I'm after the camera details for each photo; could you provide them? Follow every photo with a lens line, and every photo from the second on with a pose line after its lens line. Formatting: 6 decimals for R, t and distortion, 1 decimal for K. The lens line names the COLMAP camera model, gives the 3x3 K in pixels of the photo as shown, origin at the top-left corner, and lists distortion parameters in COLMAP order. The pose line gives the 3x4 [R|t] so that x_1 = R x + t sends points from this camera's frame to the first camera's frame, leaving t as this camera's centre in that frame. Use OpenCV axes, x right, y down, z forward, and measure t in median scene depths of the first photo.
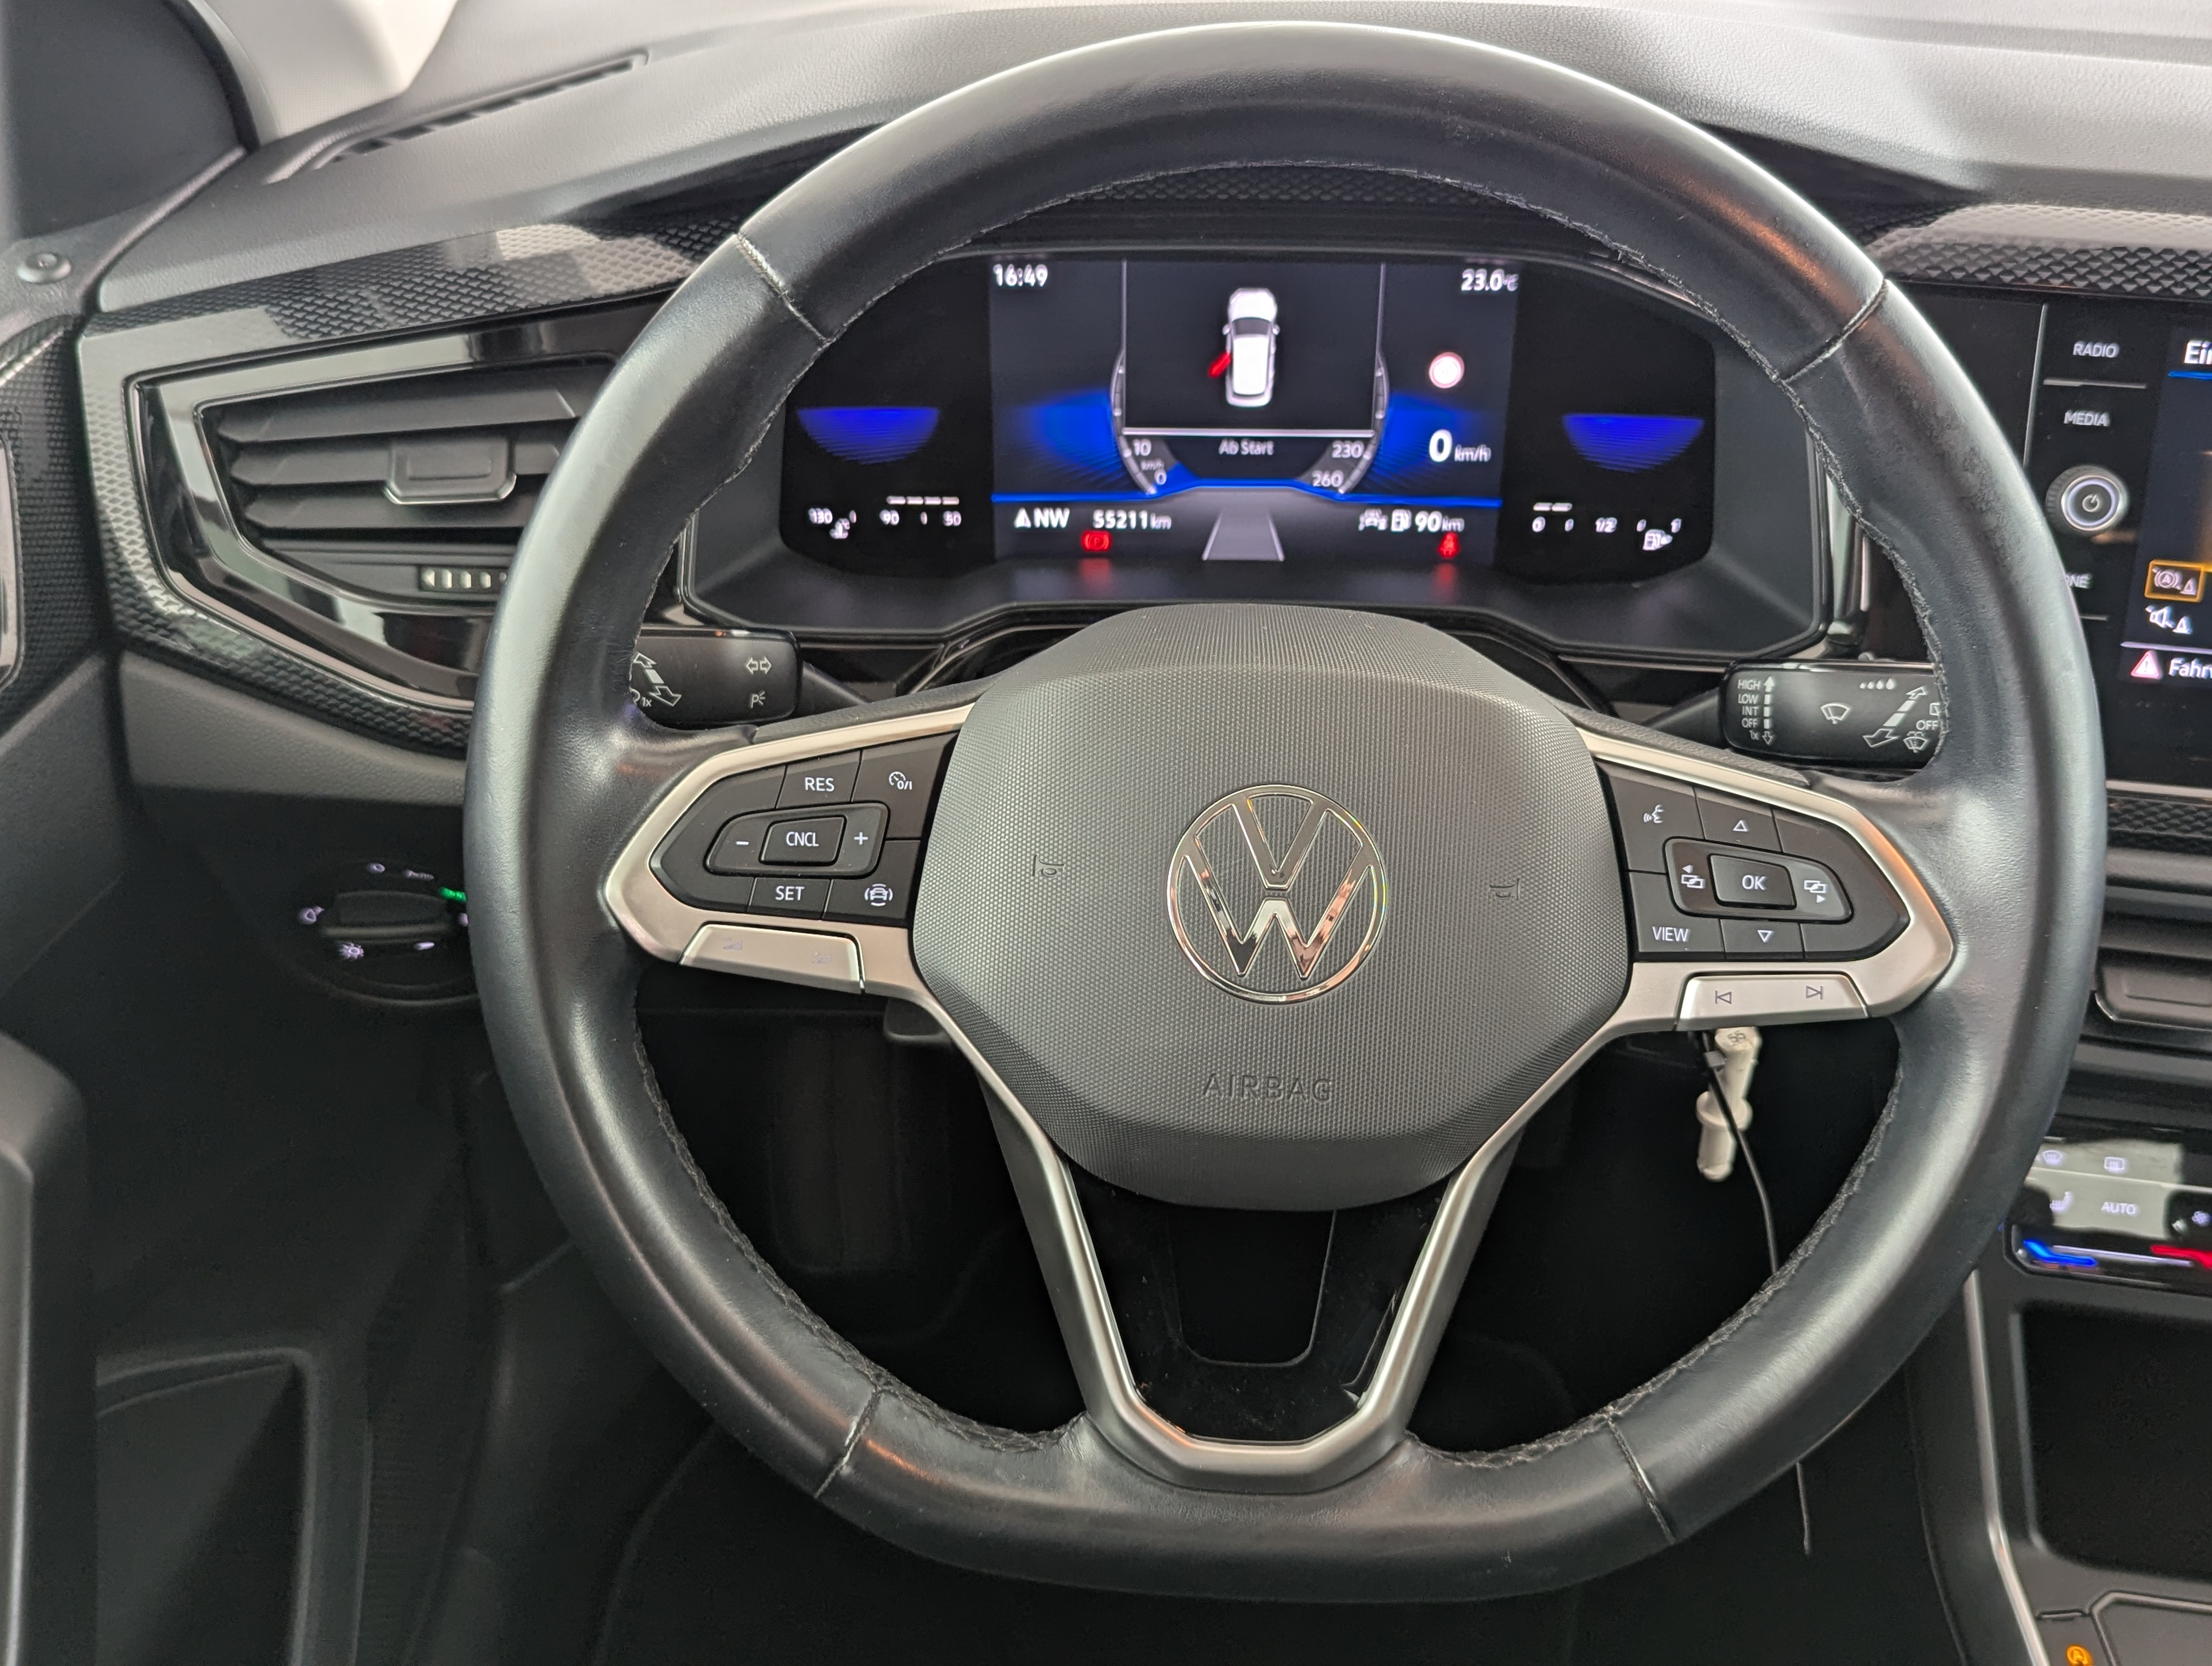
lens RADIAL K [[2082.7, 0, 1102.5], [0, 2082.7, 768.6], [0, 0, 1]] dist [0.002940, 0.000000]
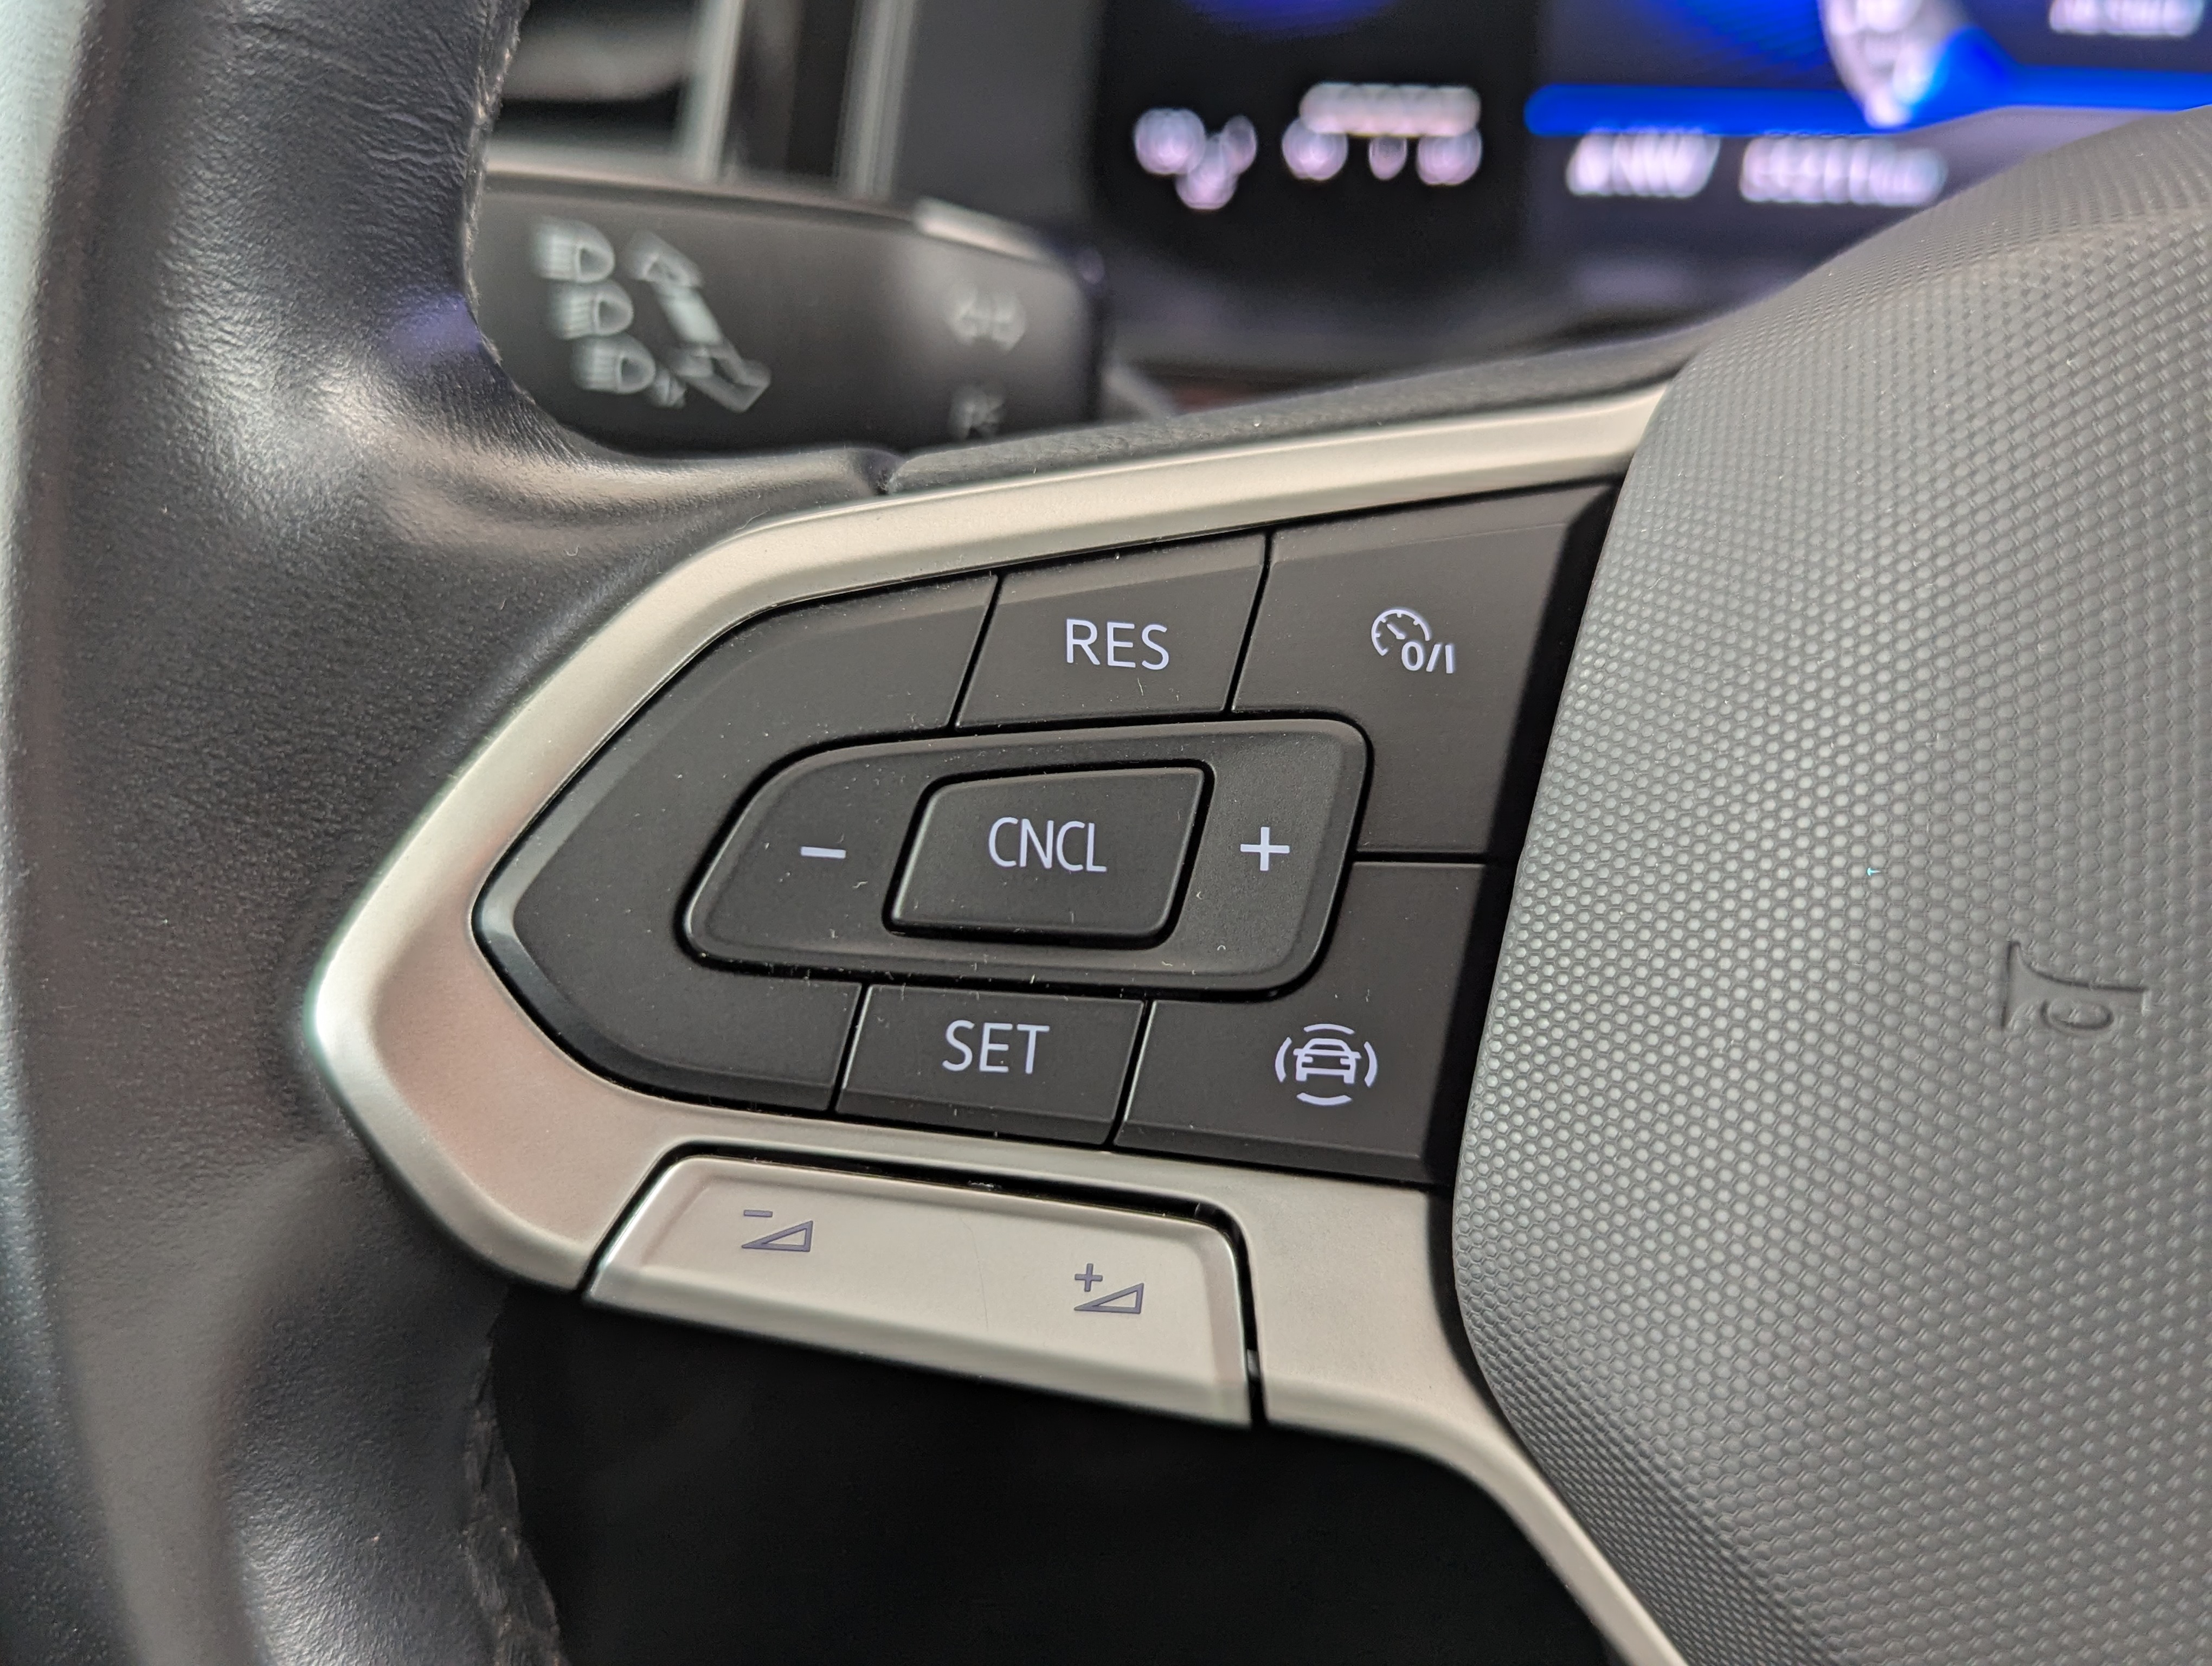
lens RADIAL K [[2082.7, 0, 1098.1], [0, 2082.7, 840.0], [0, 0, 1]] dist [0.002940, 0.000000]
pose [[0.984906, 0.029779, -0.170506, -0.088917], [-0.023579, 0.998989, 0.038272, 0.021963], [0.171474, -0.033674, 0.984613, 0.711590]]
